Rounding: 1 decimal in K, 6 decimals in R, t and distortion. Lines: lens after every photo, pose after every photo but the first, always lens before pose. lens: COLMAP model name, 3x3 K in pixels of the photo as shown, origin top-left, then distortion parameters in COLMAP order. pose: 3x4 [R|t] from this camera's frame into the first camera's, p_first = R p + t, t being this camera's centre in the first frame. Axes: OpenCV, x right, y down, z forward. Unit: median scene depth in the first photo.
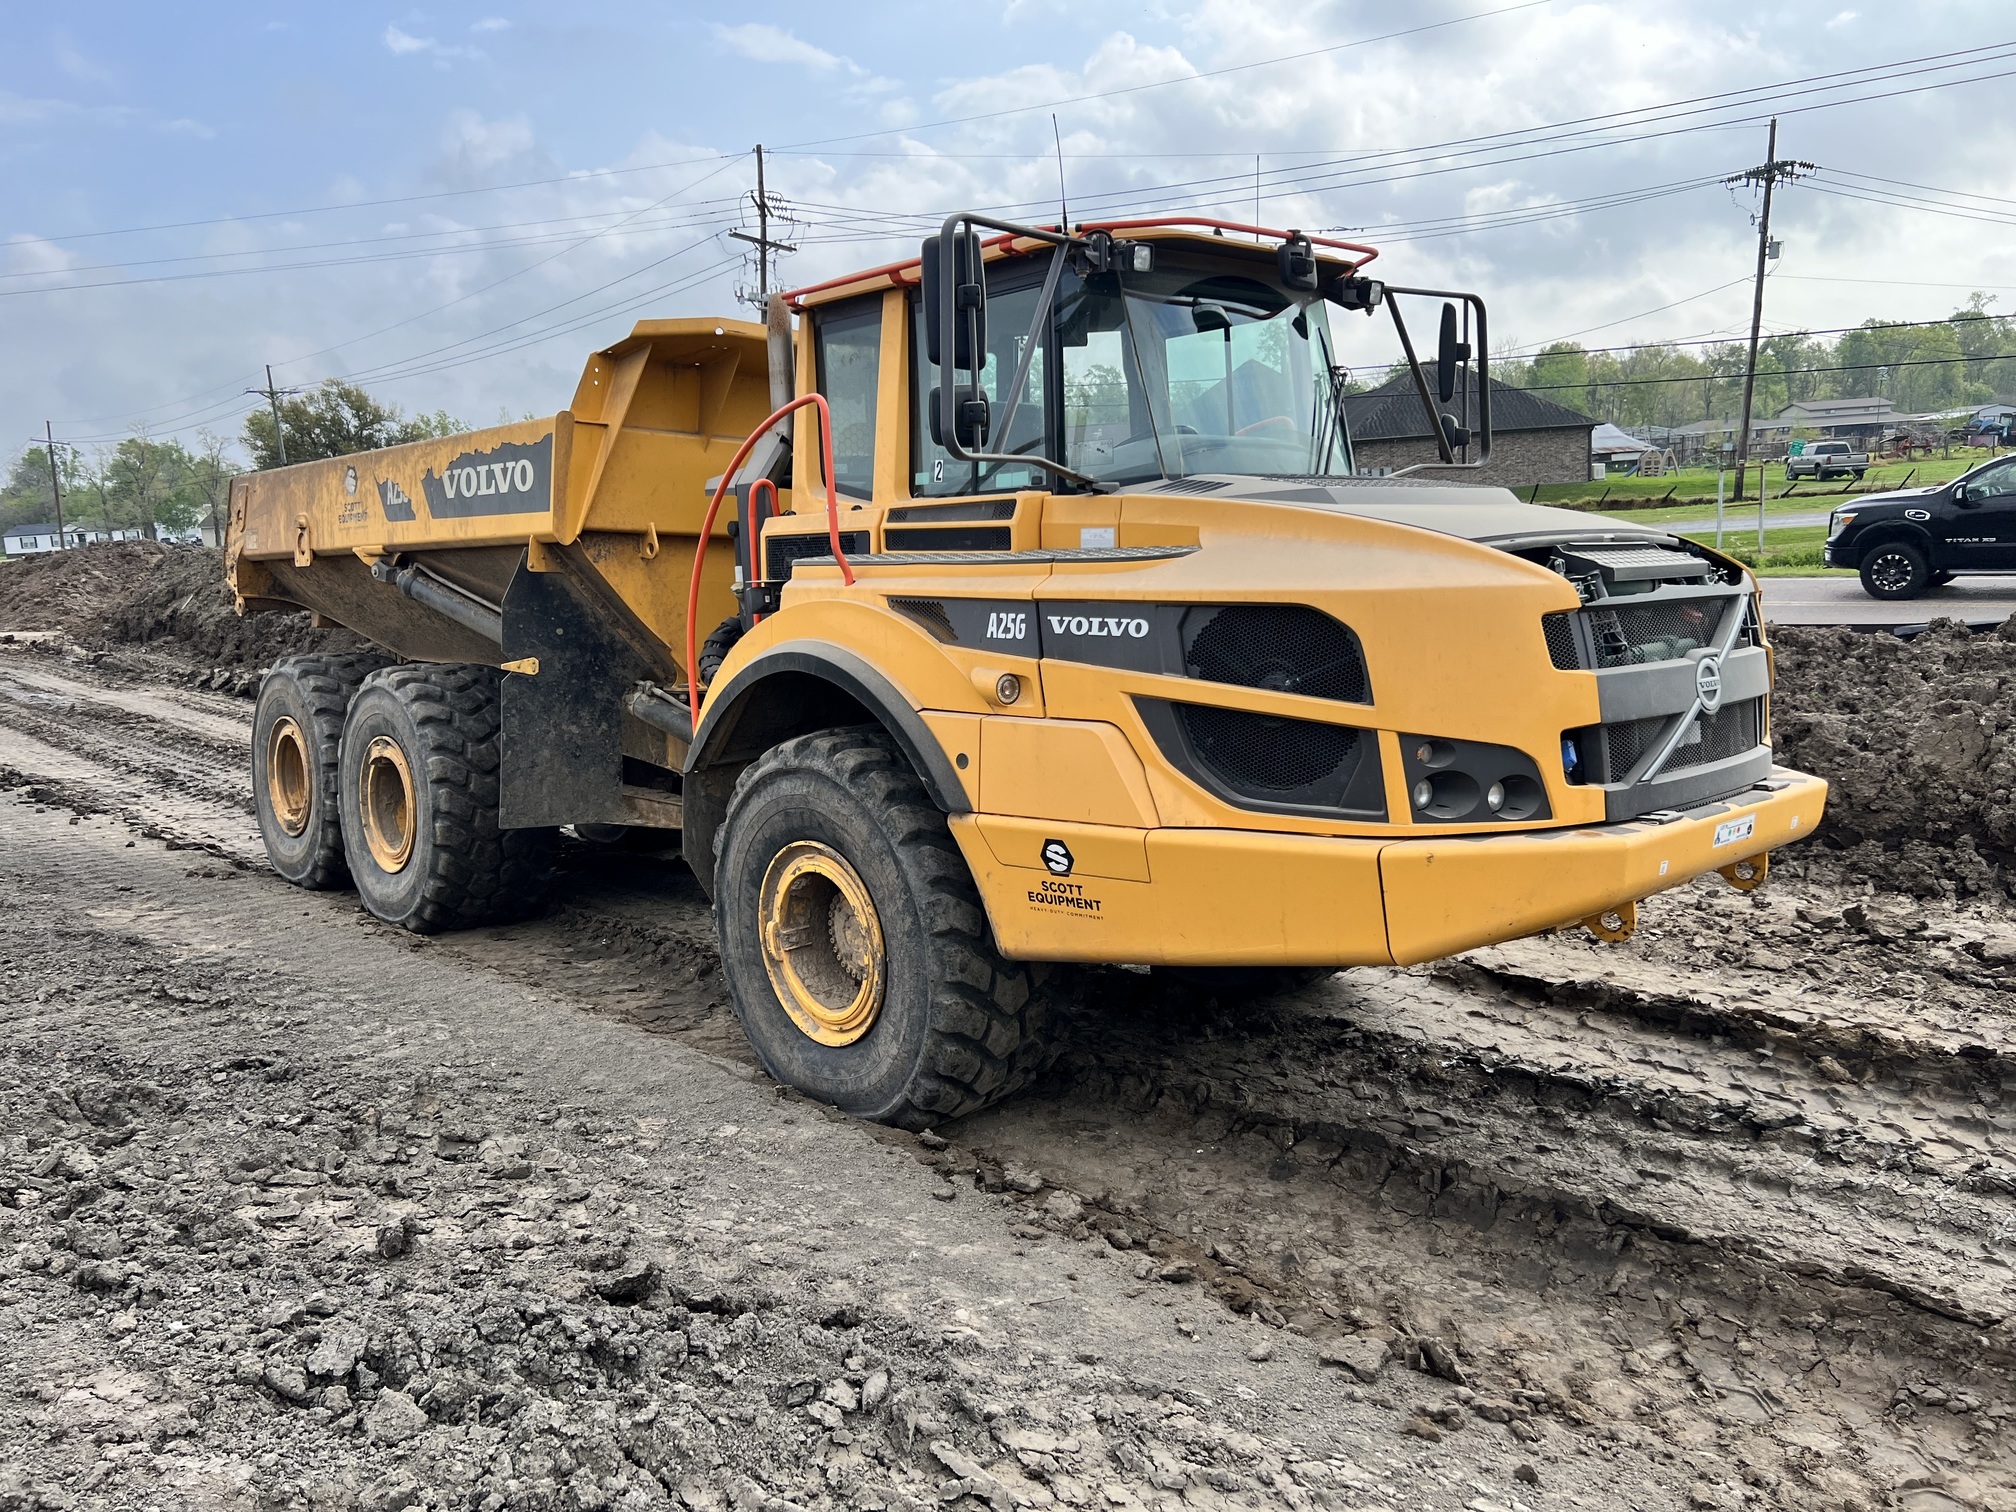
lens RADIAL K [[1506.9, 0, 1008.0], [0, 1506.9, 756.0], [0, 0, 1]] dist [-0.000579, -0.003338]
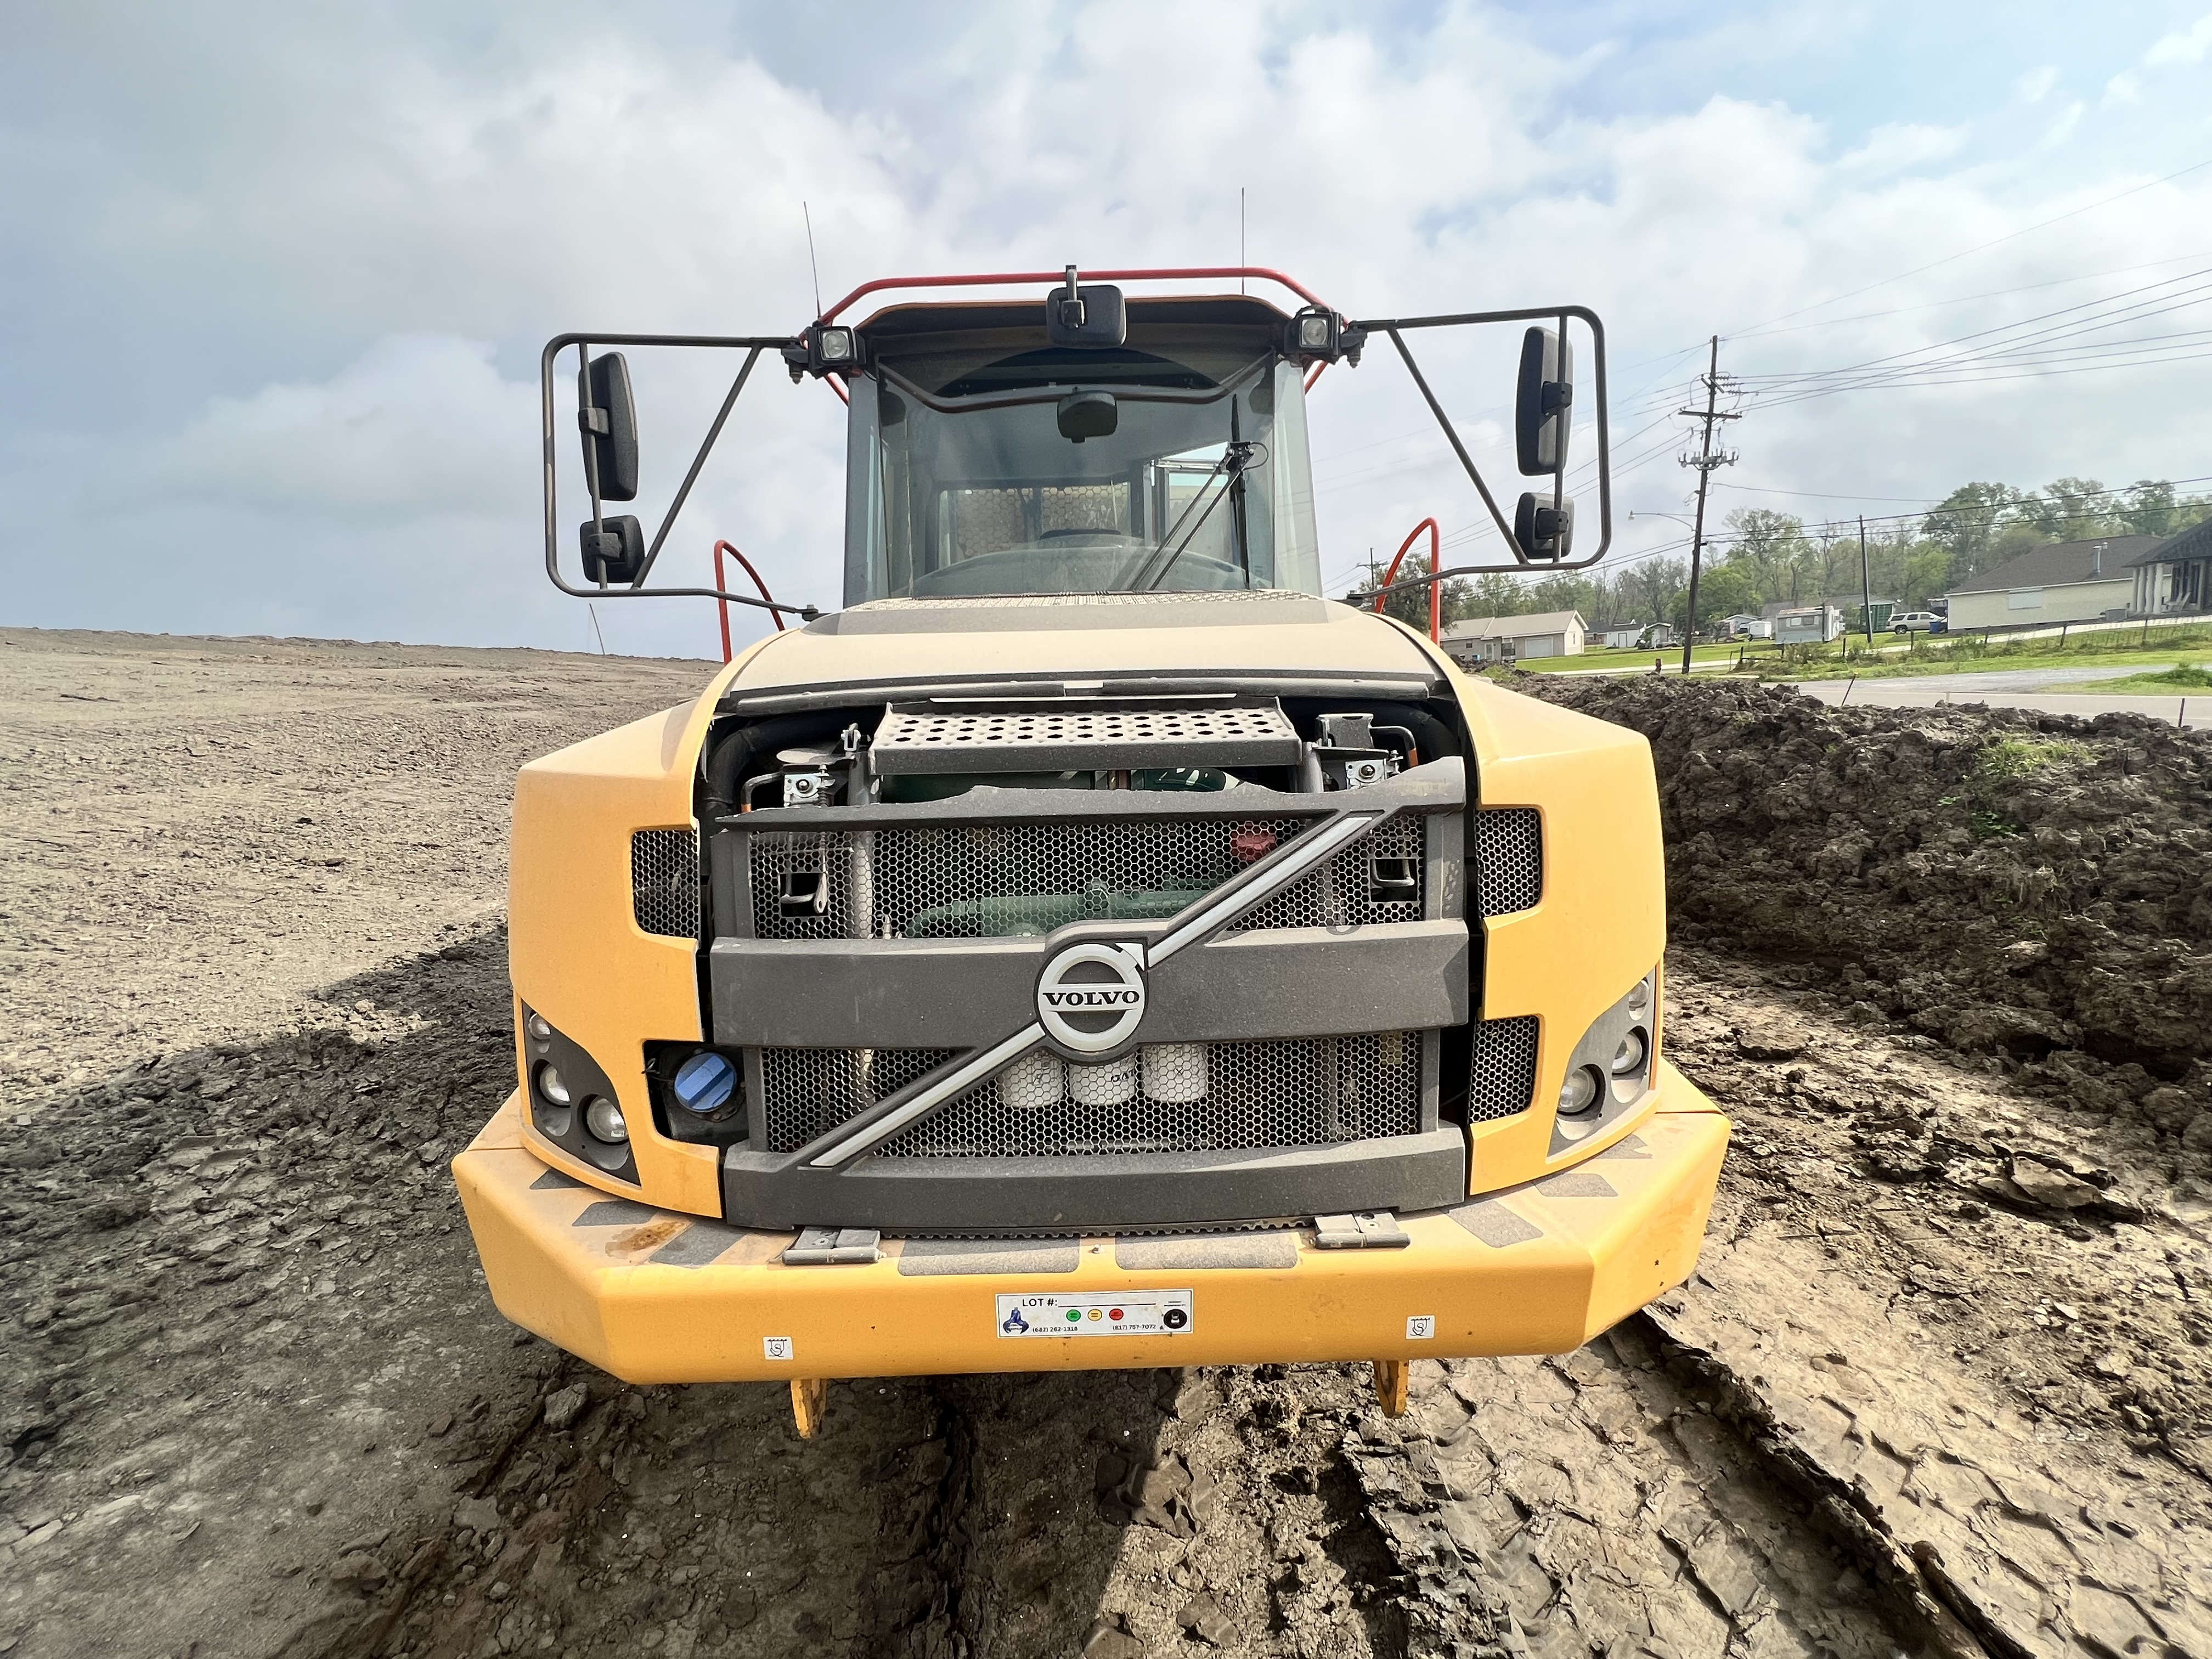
lens RADIAL K [[1010.7, 0, 1101.4], [0, 1010.7, 825.6], [0, 0, 1]] dist [-0.005213, 0.000014]
pose [[0.749195, 0.096283, -0.655314, 0.073851], [-0.080663, 0.995277, 0.054014, -0.013164], [0.657419, 0.012392, 0.753423, 0.083266]]
